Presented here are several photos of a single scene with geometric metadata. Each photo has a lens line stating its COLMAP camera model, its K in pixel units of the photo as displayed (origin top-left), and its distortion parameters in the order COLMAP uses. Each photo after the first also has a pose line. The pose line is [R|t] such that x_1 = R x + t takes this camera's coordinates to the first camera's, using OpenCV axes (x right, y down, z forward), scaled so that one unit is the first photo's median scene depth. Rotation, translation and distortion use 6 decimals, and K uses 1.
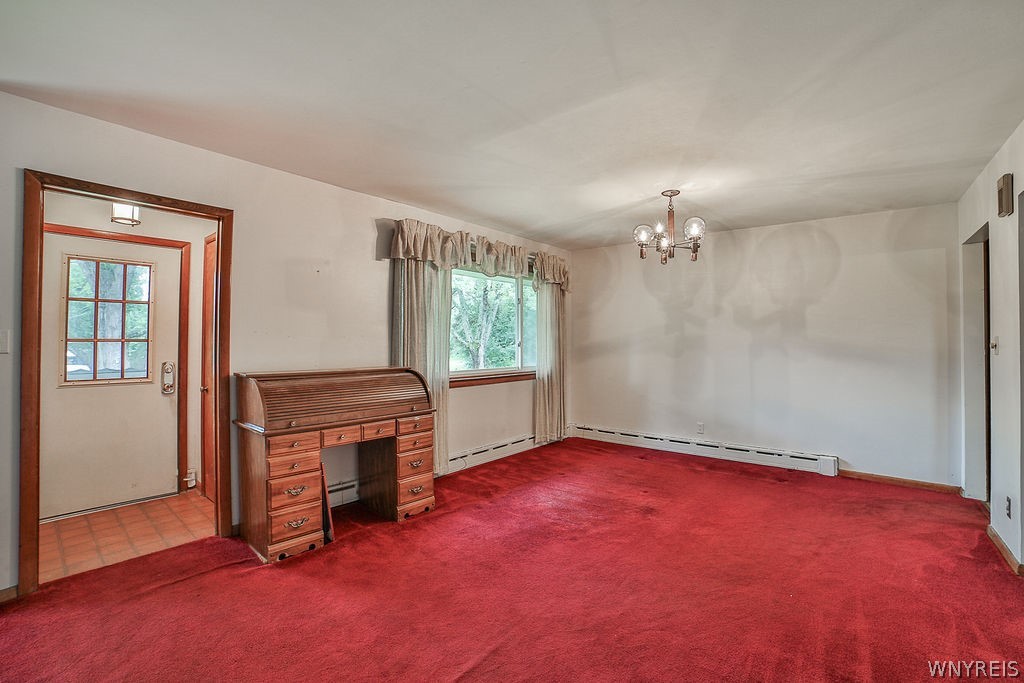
lens RADIAL K [[440.7, 0, 512.0], [0, 440.7, 341.5], [0, 0, 1]] dist [-0.111041, 0.041412]
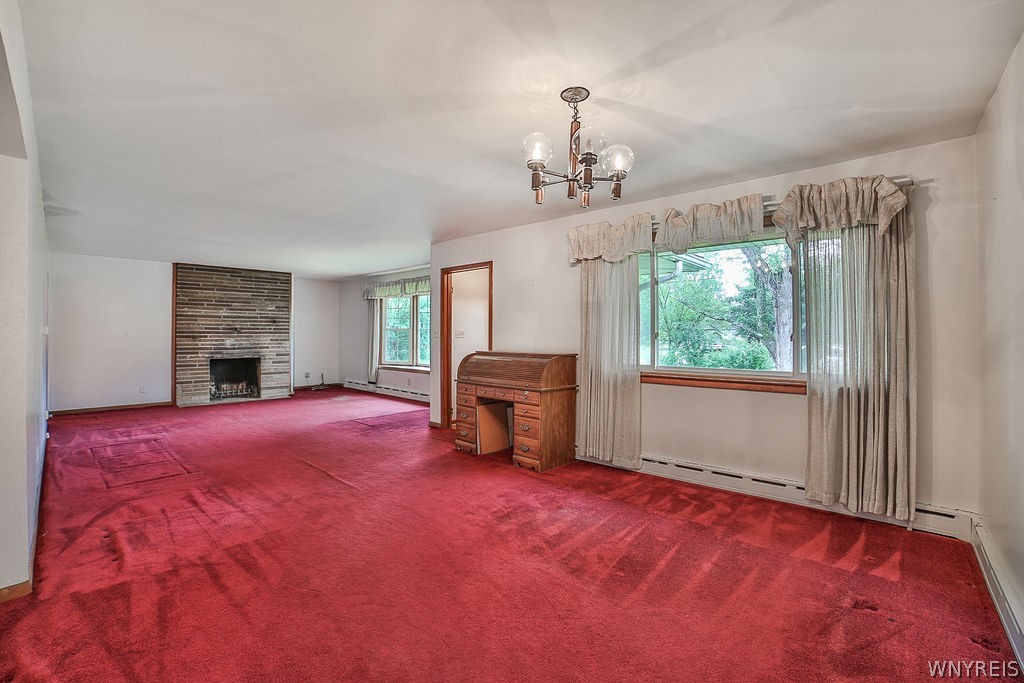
lens RADIAL K [[440.7, 0, 512.0], [0, 440.7, 341.5], [0, 0, 1]] dist [-0.111041, 0.041412]
pose [[-0.033206, 0.007839, -0.999418, 0.910175], [-0.001455, 0.999968, 0.007891, 0.011423], [0.999447, 0.001717, -0.033194, 0.841947]]
